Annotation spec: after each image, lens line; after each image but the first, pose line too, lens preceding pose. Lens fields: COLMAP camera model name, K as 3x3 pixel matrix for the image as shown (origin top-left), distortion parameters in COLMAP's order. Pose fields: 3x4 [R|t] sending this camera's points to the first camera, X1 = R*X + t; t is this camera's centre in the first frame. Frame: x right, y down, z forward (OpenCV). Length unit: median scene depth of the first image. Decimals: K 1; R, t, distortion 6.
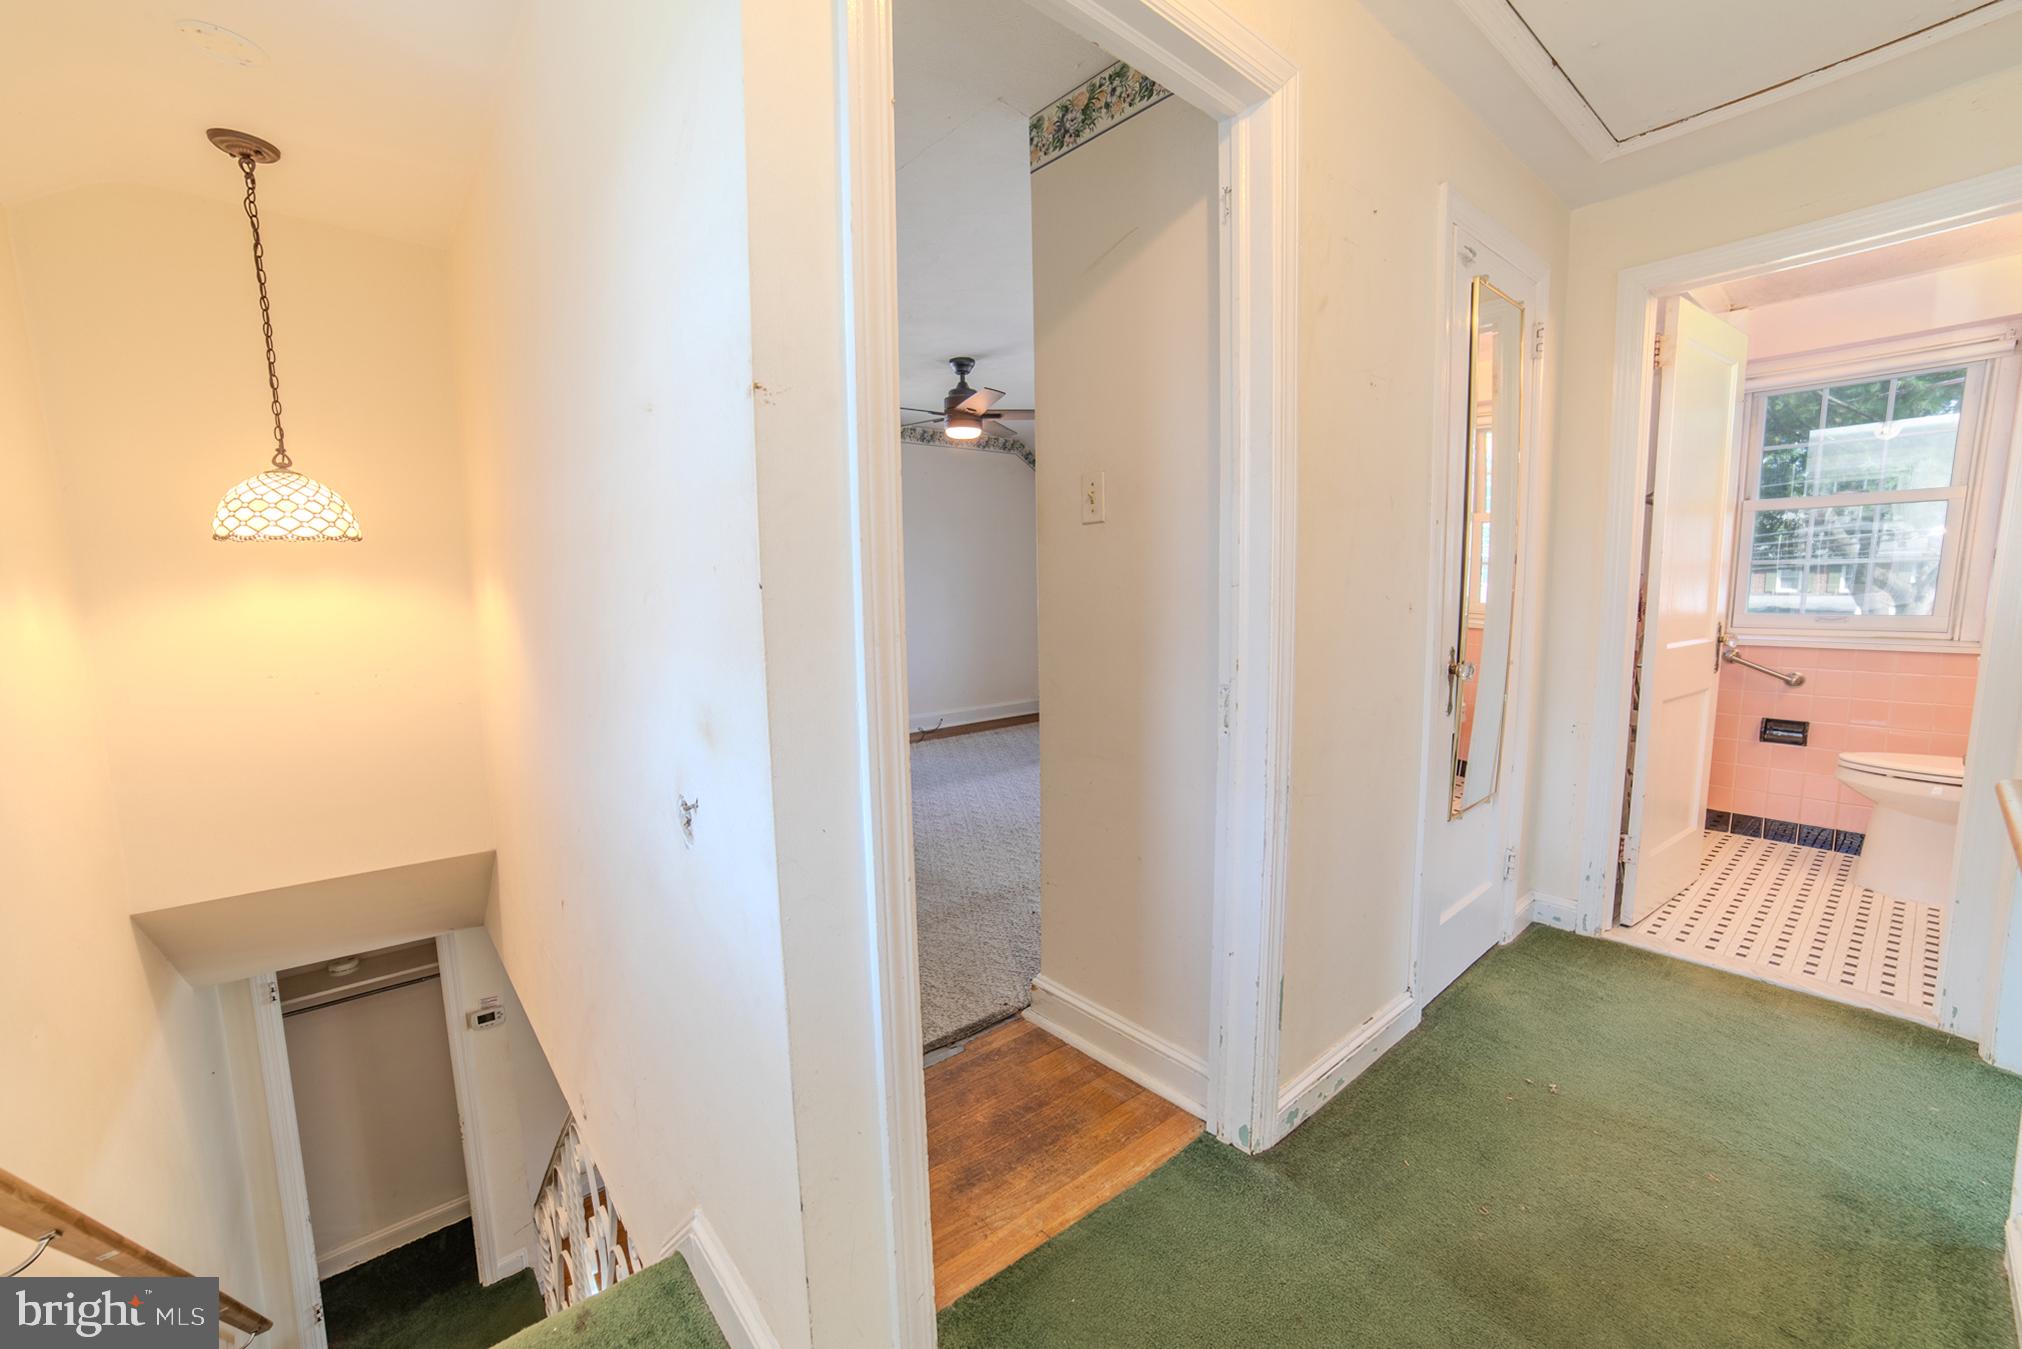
lens RADIAL K [[807.3, 0, 1007.4], [0, 807.3, 680.4], [0, 0, 1]] dist [-0.083871, 0.033565]
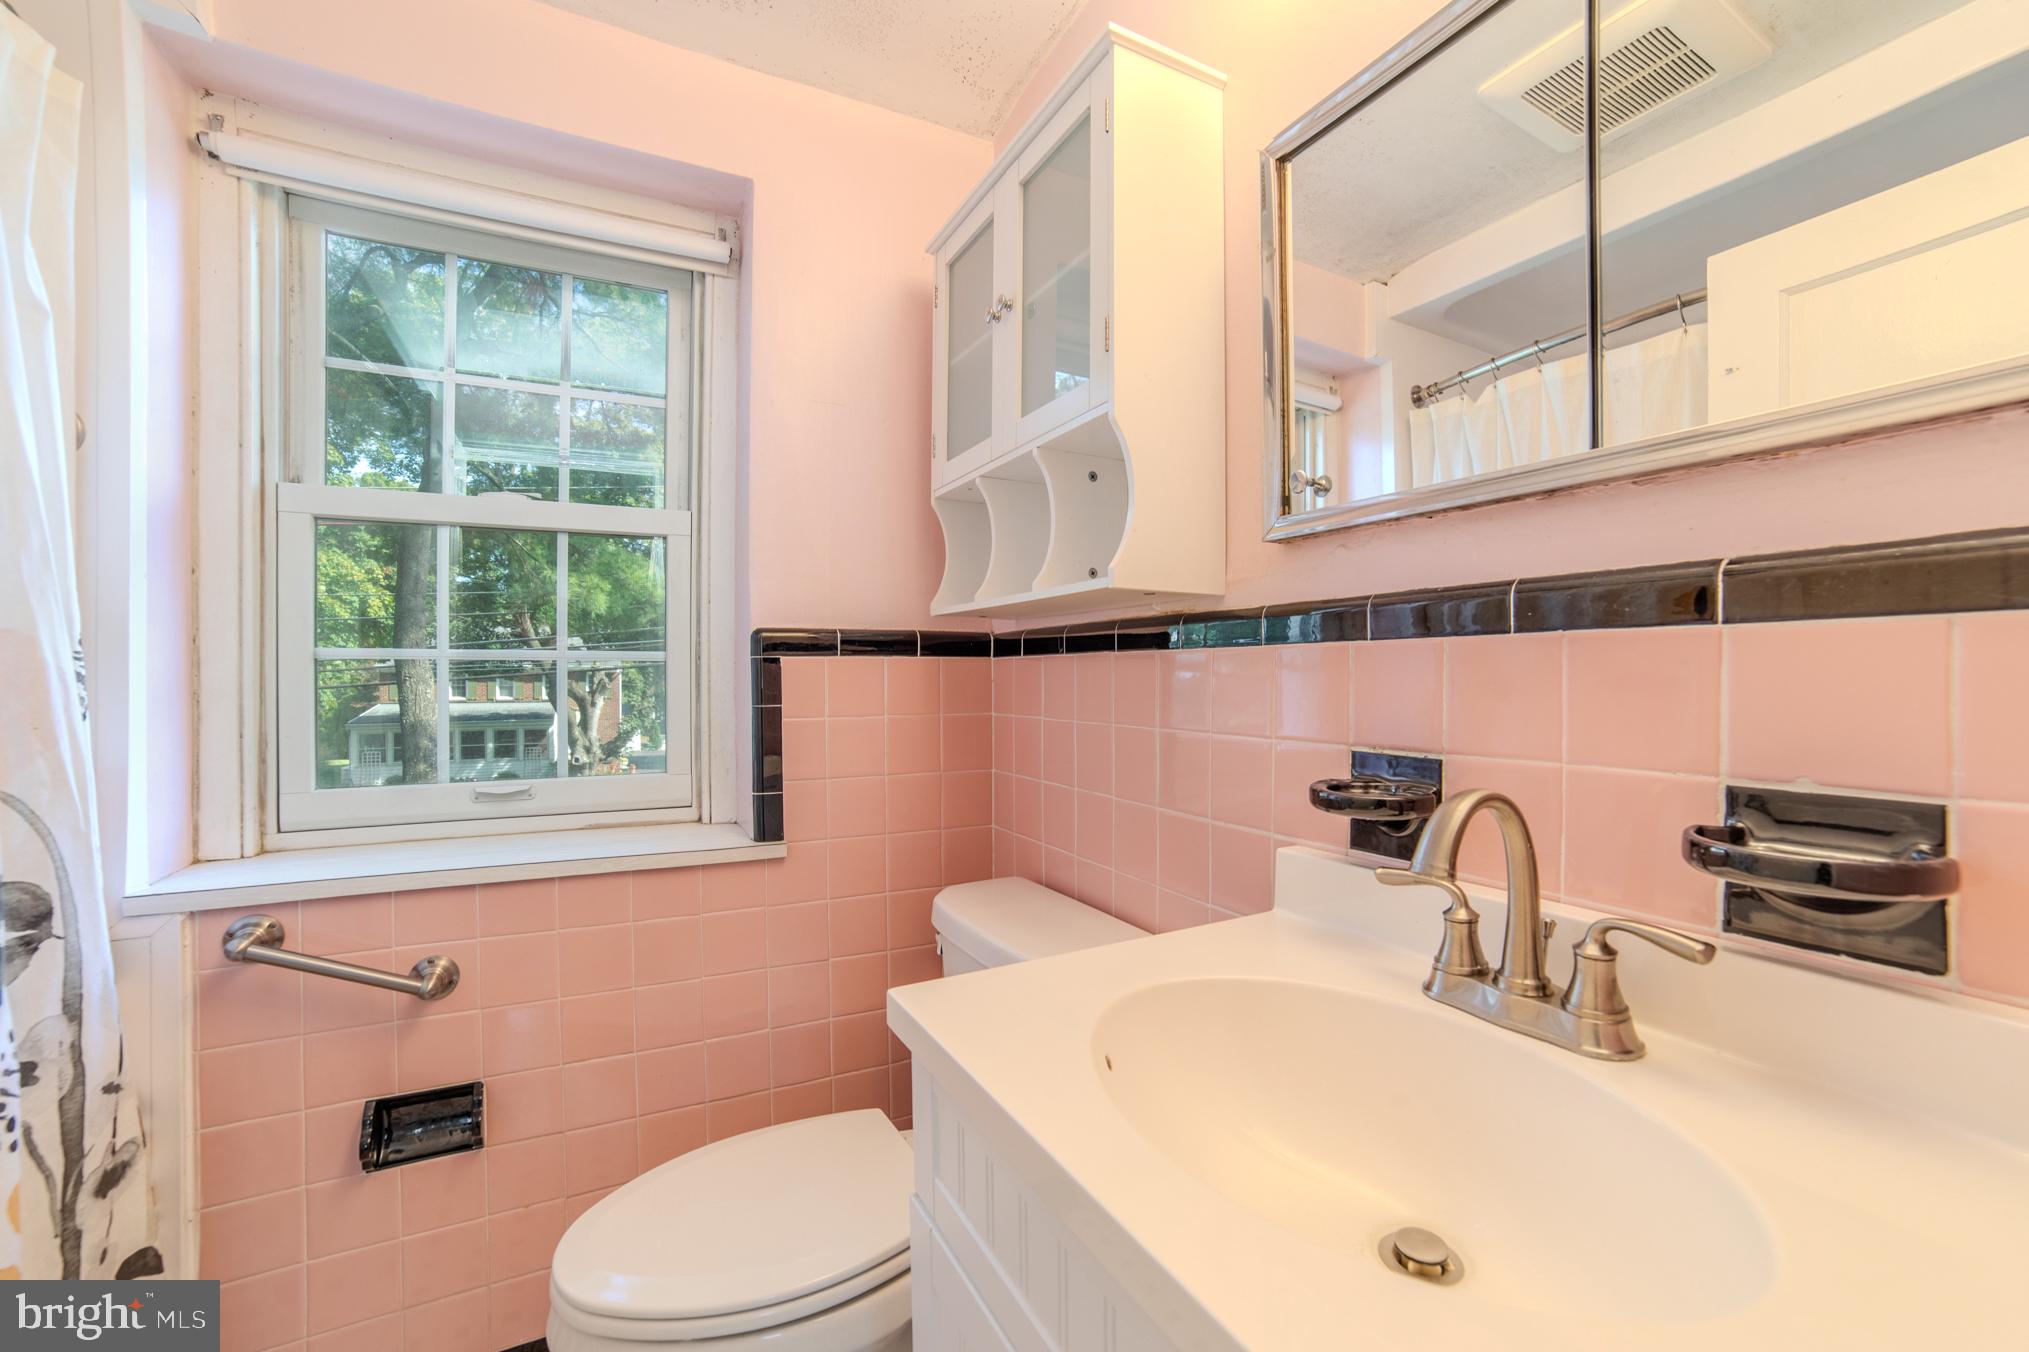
lens RADIAL K [[810.1, 0, 1010.9], [0, 810.1, 681.9], [0, 0, 1]] dist [-0.083871, 0.033565]
pose [[0.211304, 0.006996, 0.977395, 0.152254], [0.127814, 0.991190, -0.034727, -0.018442], [-0.969027, 0.132263, 0.208548, 0.135035]]
